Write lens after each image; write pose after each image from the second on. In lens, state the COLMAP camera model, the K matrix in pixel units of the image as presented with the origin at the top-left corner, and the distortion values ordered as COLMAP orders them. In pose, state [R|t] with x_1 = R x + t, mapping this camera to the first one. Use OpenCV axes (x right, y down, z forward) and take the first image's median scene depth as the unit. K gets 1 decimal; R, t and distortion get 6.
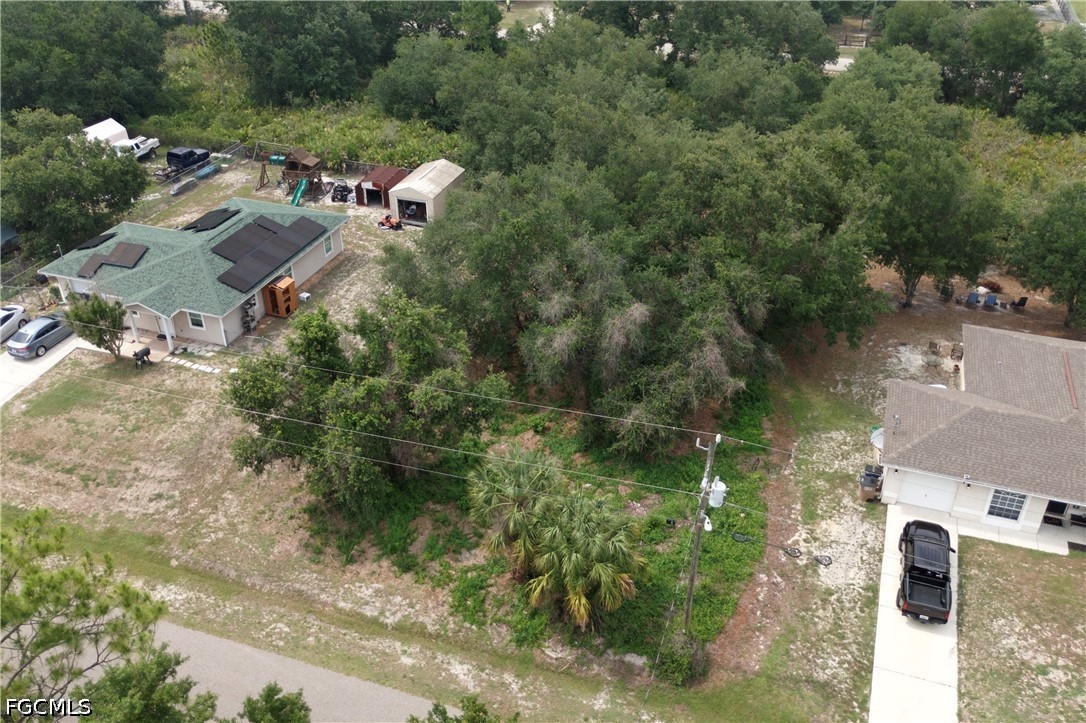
lens RADIAL K [[955.3, 0, 539.1], [0, 955.3, 361.5], [0, 0, 1]] dist [0.046140, -0.021482]
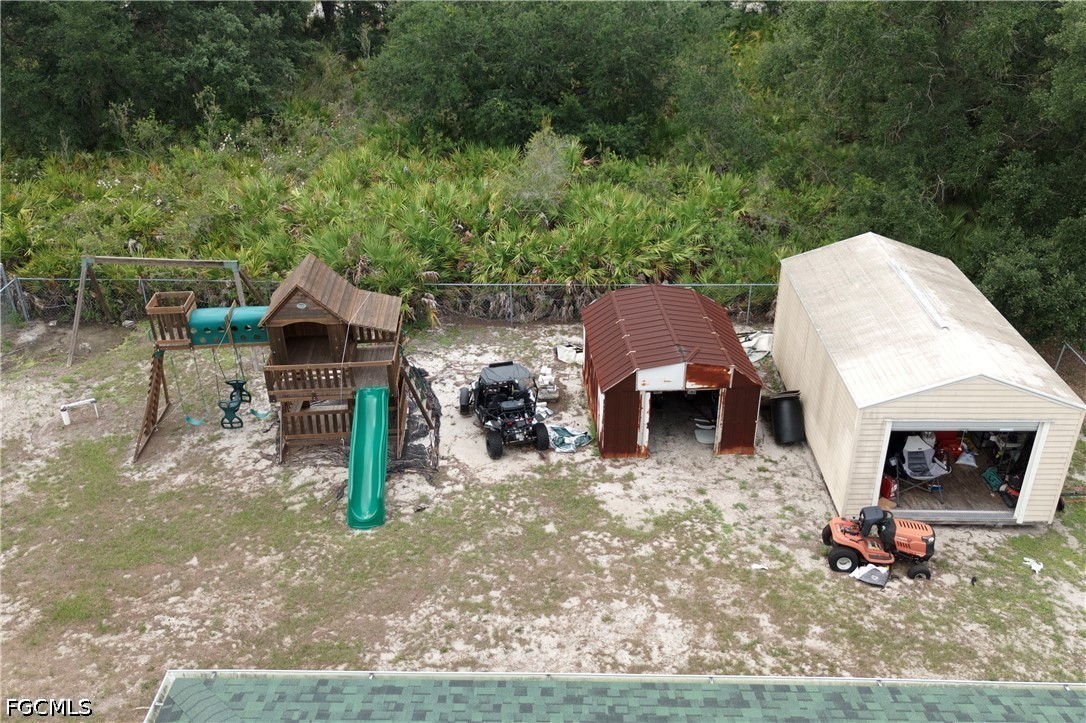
lens RADIAL K [[955.3, 0, 539.1], [0, 955.3, 361.5], [0, 0, 1]] dist [0.046140, -0.021482]
pose [[0.951119, -0.154113, 0.267622, -0.367305], [0.170455, 0.984601, -0.038797, -0.248092], [-0.257522, 0.082518, 0.962743, 1.046180]]
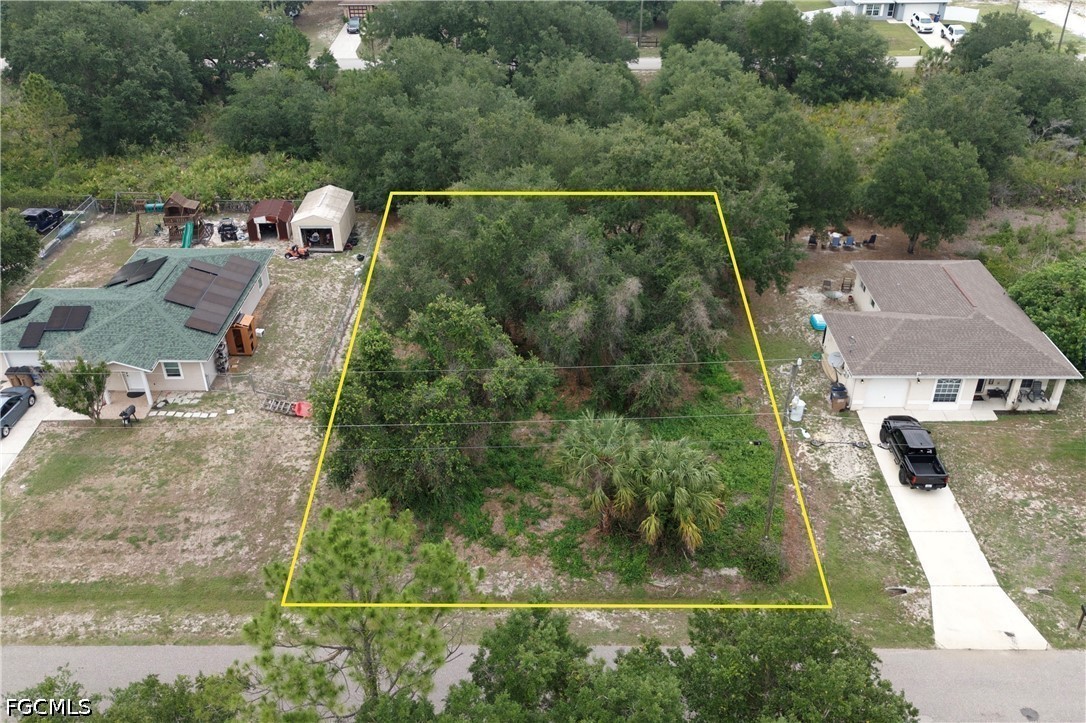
lens RADIAL K [[955.3, 0, 539.1], [0, 955.3, 361.5], [0, 0, 1]] dist [0.046140, -0.021482]
pose [[0.948790, -0.171813, 0.265098, -0.261543], [0.176616, 0.984263, 0.005802, 0.008811], [-0.261923, 0.041315, 0.964204, -0.046863]]
